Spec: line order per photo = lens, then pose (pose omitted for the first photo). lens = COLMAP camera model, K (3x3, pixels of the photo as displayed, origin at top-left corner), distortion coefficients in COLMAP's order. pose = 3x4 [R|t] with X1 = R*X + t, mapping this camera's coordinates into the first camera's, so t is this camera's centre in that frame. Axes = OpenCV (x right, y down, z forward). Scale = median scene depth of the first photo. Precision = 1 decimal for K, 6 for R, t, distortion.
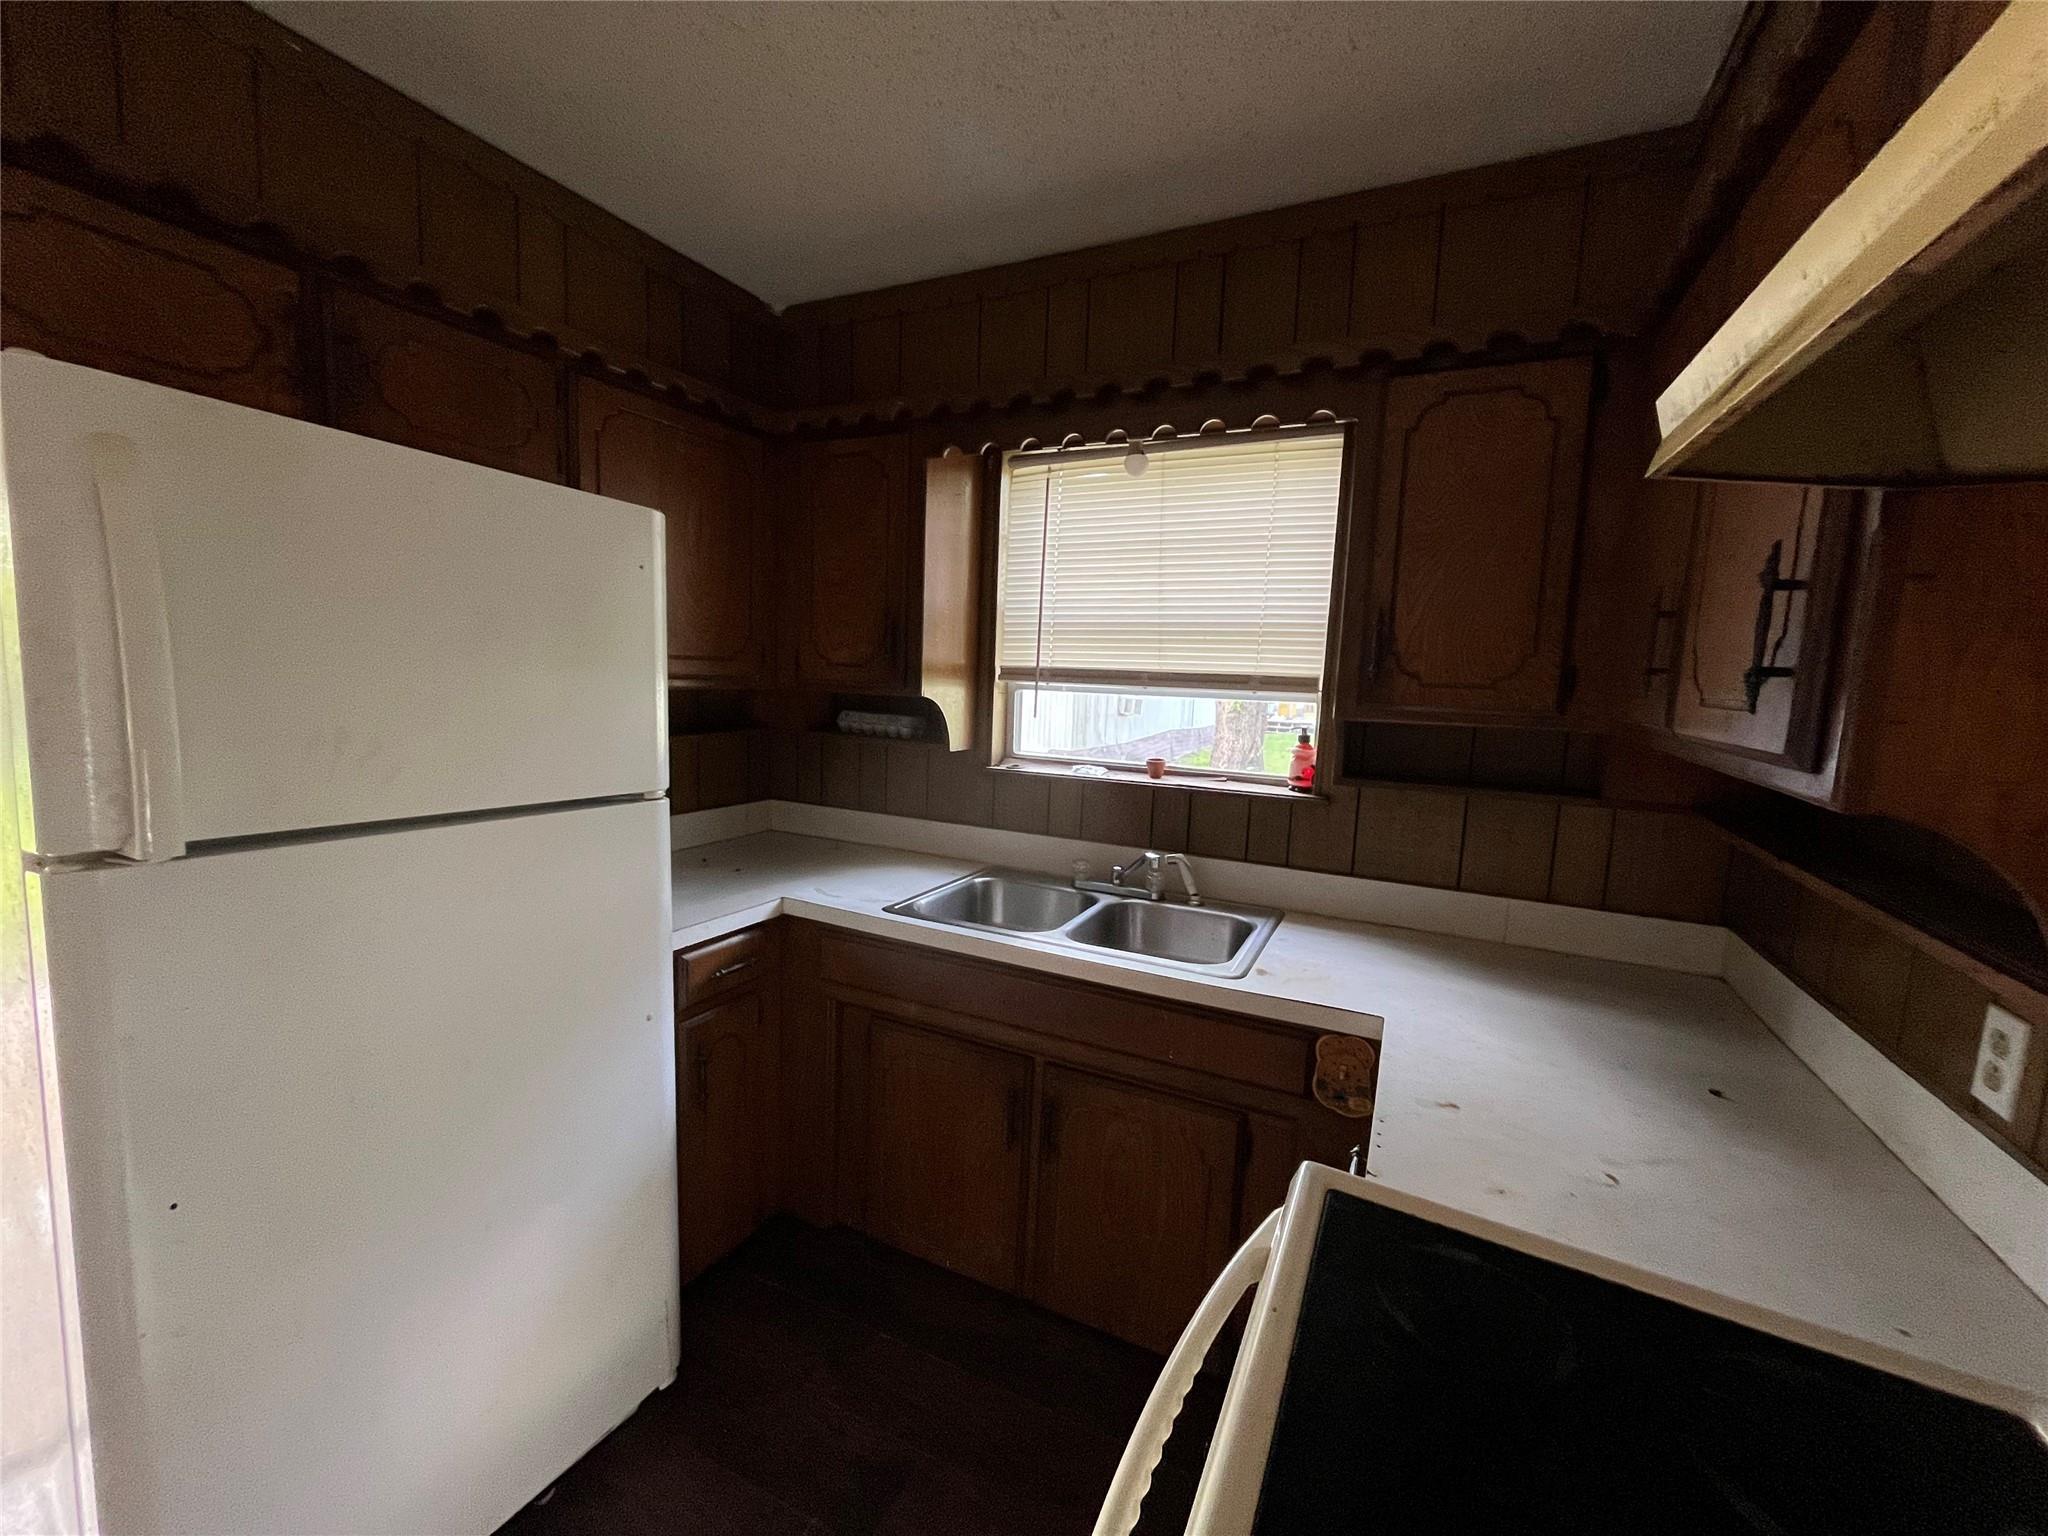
lens RADIAL K [[828.7, 0, 1020.5], [0, 828.7, 763.3], [0, 0, 1]] dist [-0.003794, -0.000192]
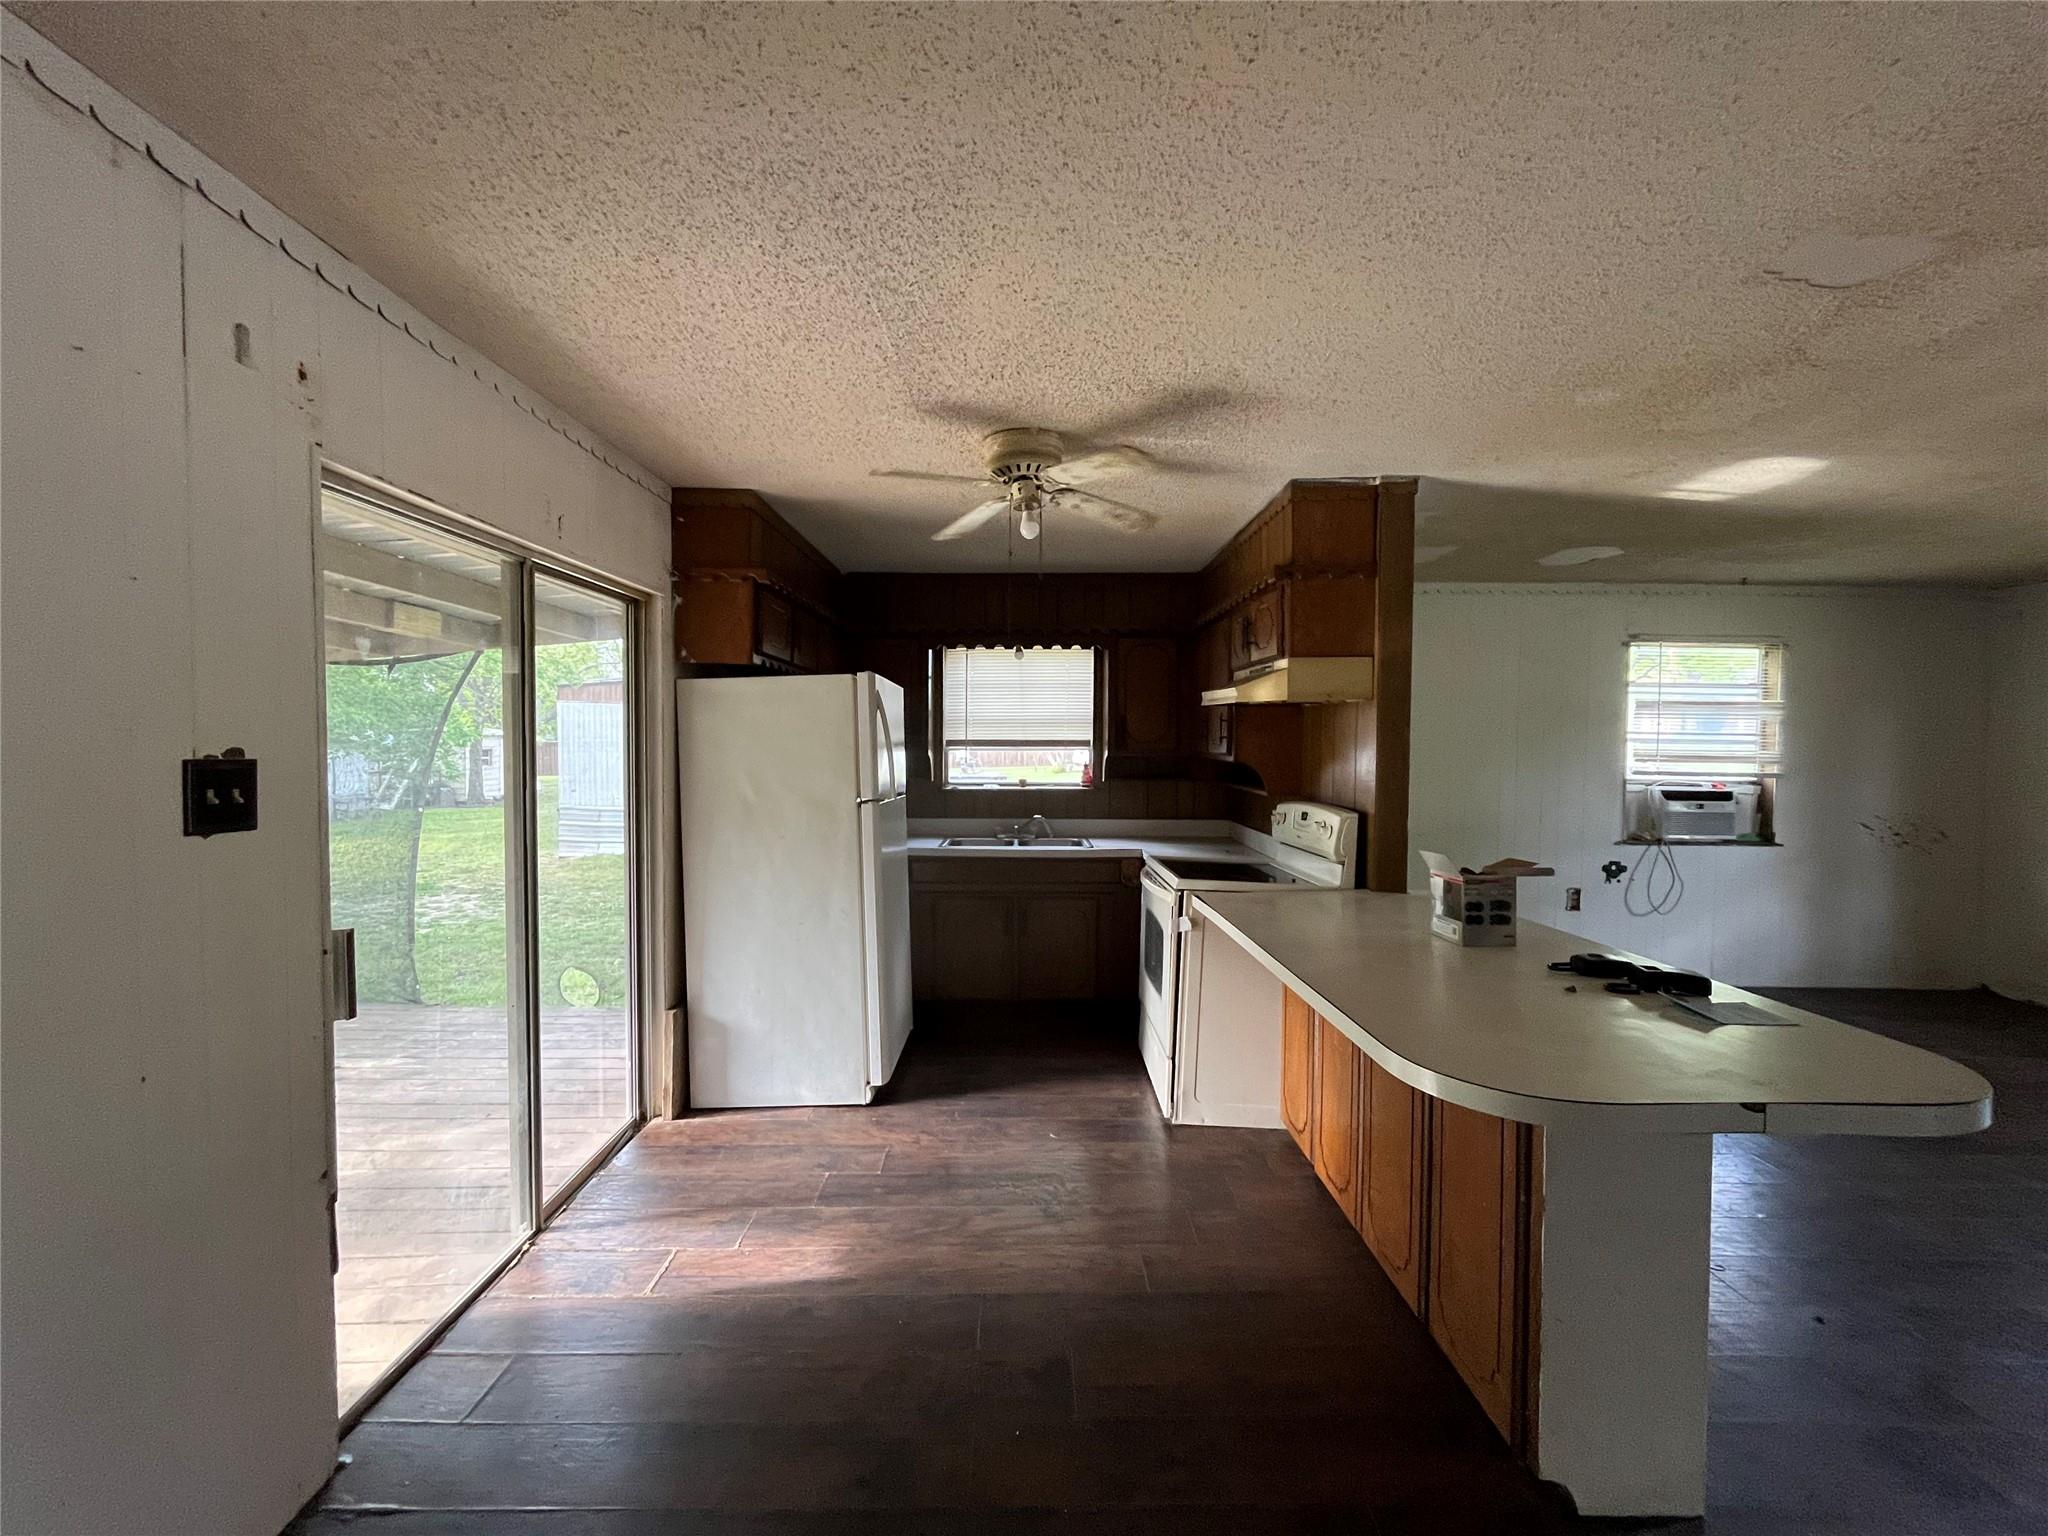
lens RADIAL K [[828.7, 0, 1021.8], [0, 828.7, 770.9], [0, 0, 1]] dist [-0.003794, -0.000192]
pose [[0.898250, -0.049676, 0.436667, -0.922344], [0.078784, 0.995697, -0.048793, 0.093737], [-0.432365, 0.078230, 0.898299, -1.146244]]
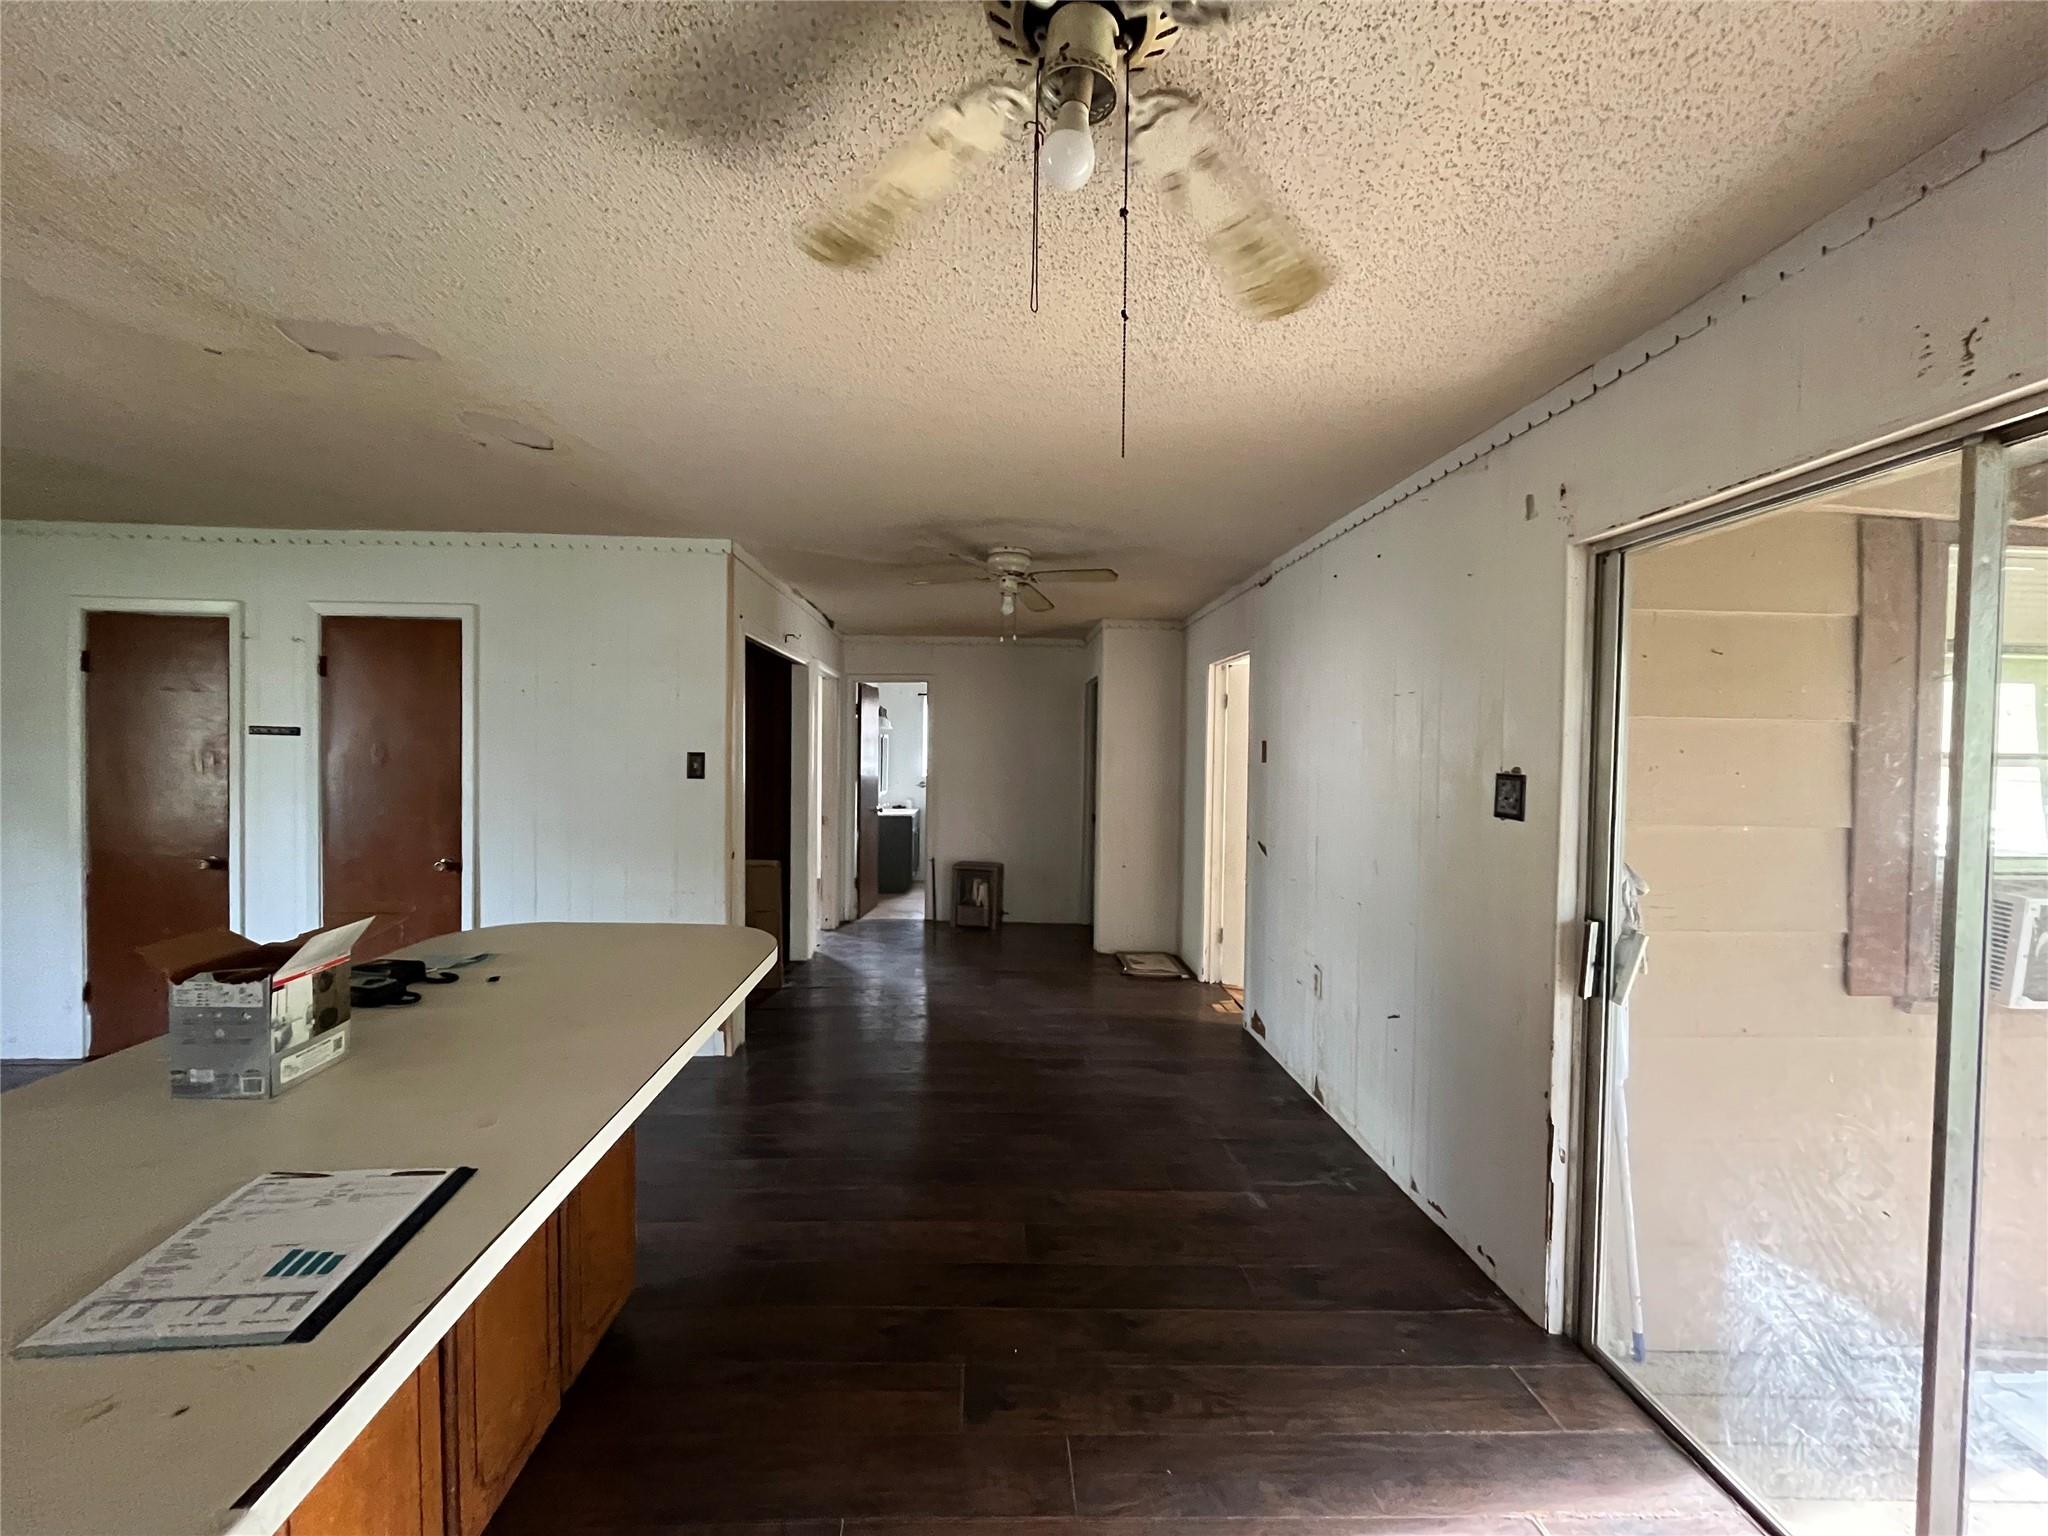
lens RADIAL K [[828.7, 0, 1015.7], [0, 828.7, 775.5], [0, 0, 1]] dist [-0.003794, -0.000192]
pose [[-0.873127, -0.041430, -0.485729, -0.083285], [-0.105660, 0.988780, 0.105593, -0.048900], [0.475905, 0.143519, -0.867708, 0.427139]]
